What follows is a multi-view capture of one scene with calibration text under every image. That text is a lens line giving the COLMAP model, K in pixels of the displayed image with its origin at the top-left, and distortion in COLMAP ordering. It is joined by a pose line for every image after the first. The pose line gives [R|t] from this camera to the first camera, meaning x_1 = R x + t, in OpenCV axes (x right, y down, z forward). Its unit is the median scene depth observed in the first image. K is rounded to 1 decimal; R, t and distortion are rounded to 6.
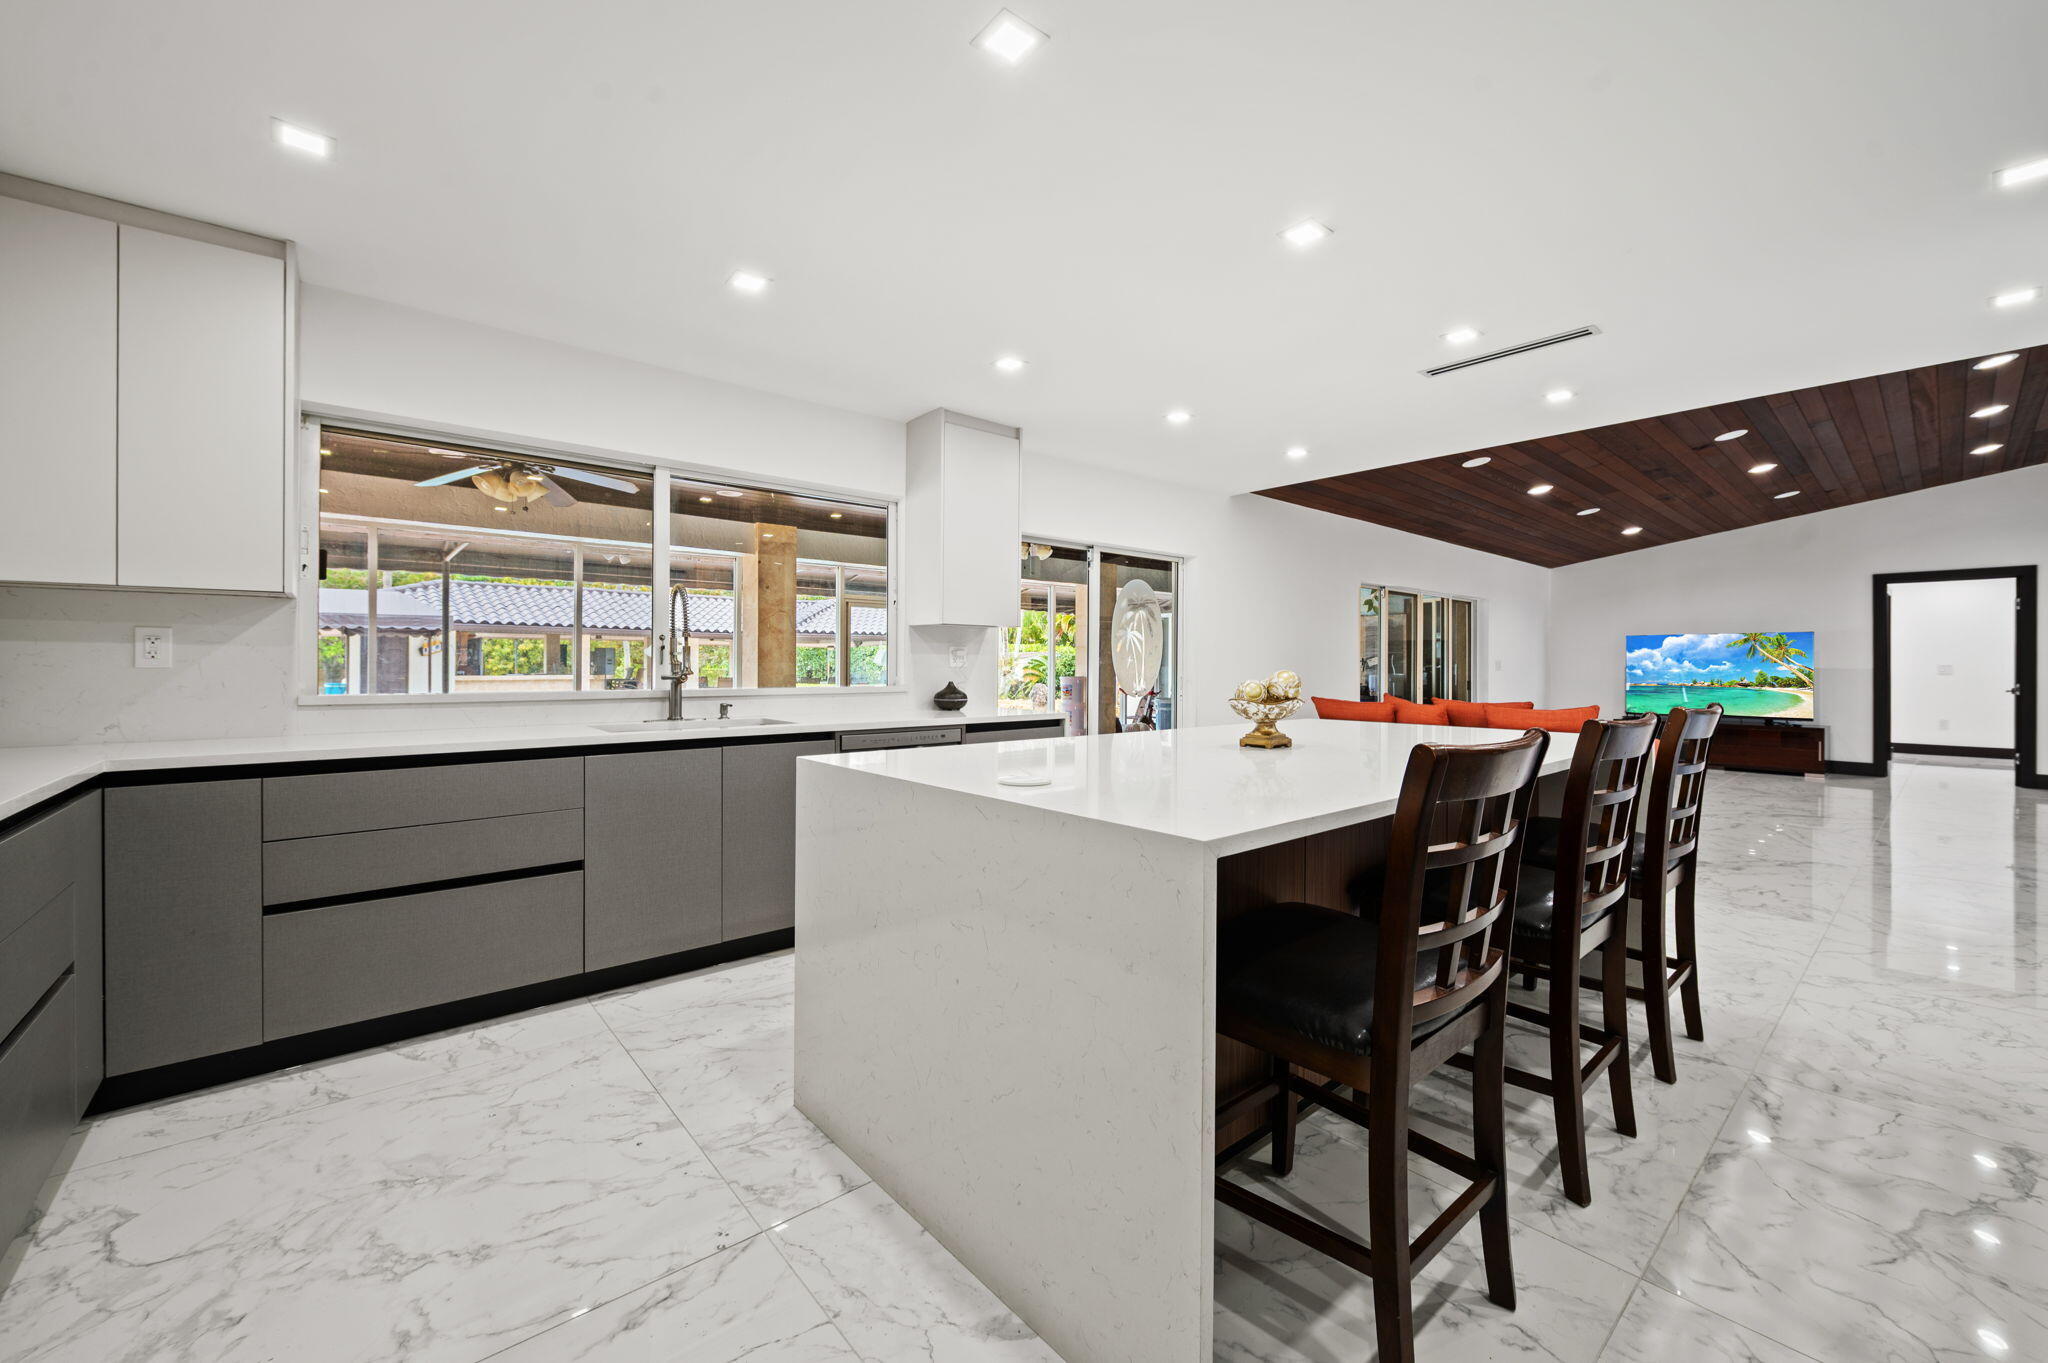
lens RADIAL K [[831.9, 0, 1009.2], [0, 831.9, 677.1], [0, 0, 1]] dist [-0.003433, -0.000558]
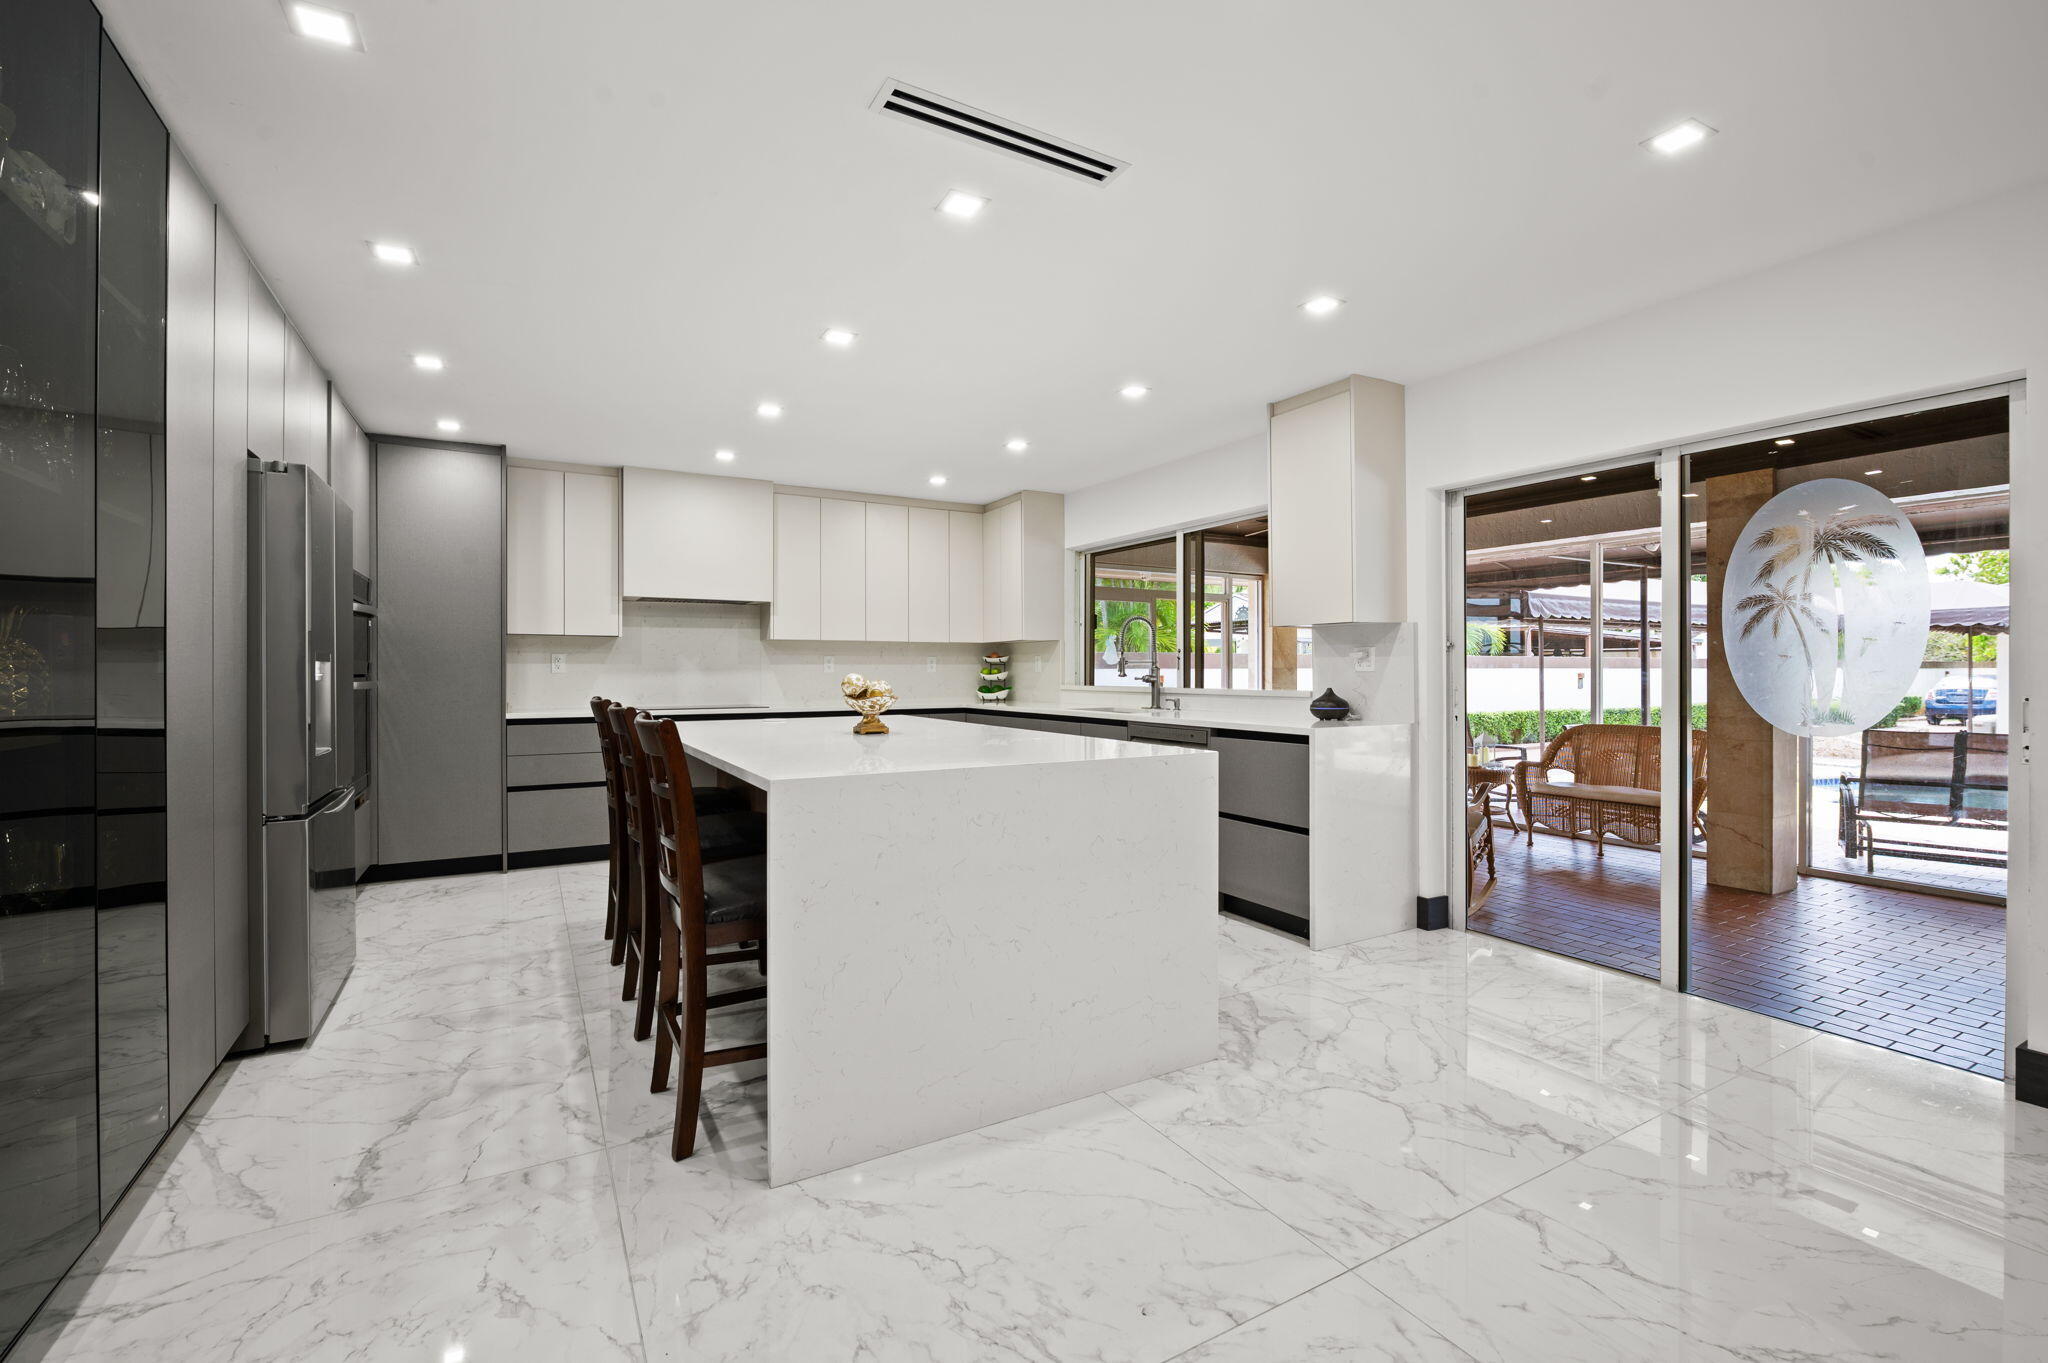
lens RADIAL K [[831.9, 0, 1007.1], [0, 831.9, 672.7], [0, 0, 1]] dist [-0.003433, -0.000558]
pose [[-0.178914, 0.002045, -0.983863, 1.799812], [-0.013693, 0.999896, 0.004568, -0.021154], [0.983769, 0.014289, -0.178867, 1.680706]]
